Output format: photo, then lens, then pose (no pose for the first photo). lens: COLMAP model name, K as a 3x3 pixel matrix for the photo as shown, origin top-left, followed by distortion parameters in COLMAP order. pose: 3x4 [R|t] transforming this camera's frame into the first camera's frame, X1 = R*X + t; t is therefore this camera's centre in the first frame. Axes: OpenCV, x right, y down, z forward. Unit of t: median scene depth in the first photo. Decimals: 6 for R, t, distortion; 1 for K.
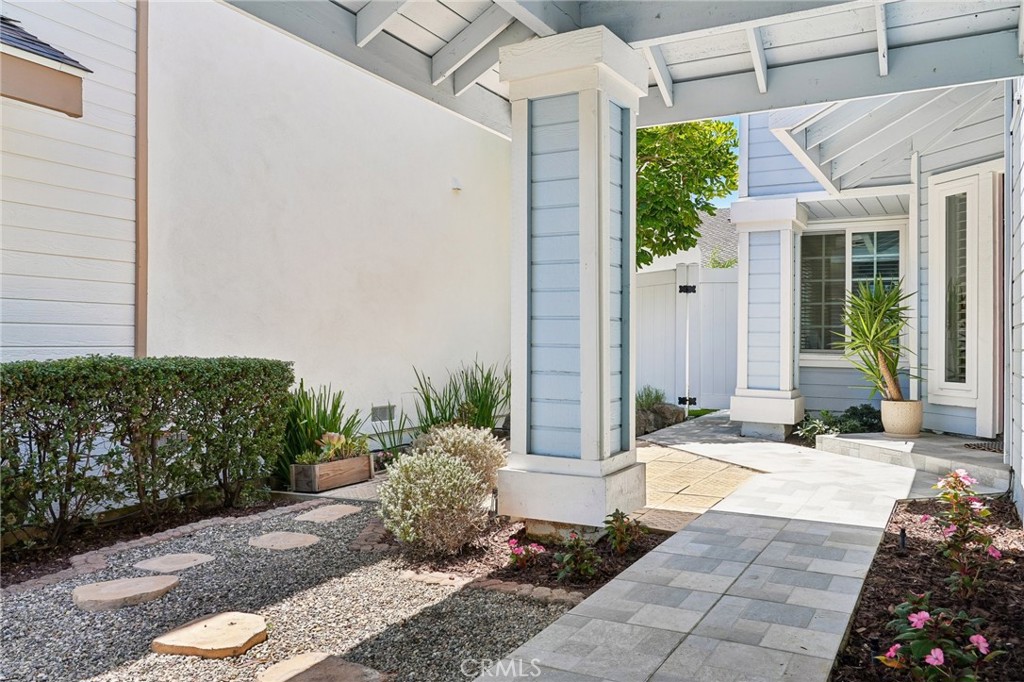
lens RADIAL K [[788.3, 0, 512.0], [0, 788.3, 341.0], [0, 0, 1]] dist [-0.007359, -0.002632]
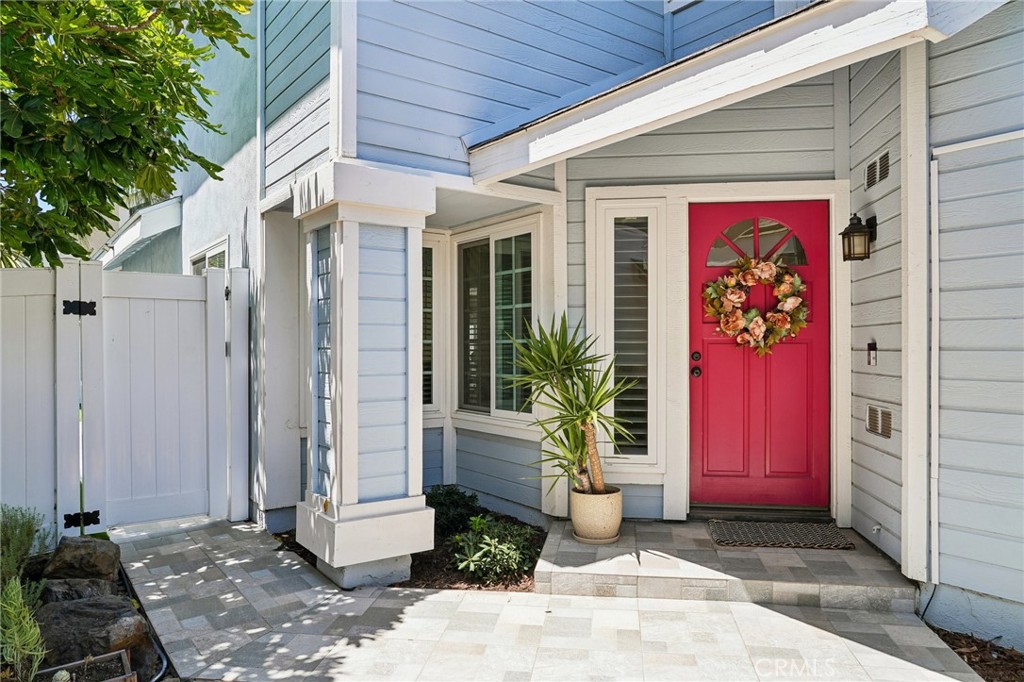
lens RADIAL K [[690.1, 0, 512.0], [0, 690.1, 341.0], [0, 0, 1]] dist [-0.003997, -0.001459]
pose [[0.411970, -0.006609, 0.911174, -0.102858], [0.007447, 0.999965, 0.003886, -0.056691], [-0.911167, 0.005184, 0.412004, 0.715765]]
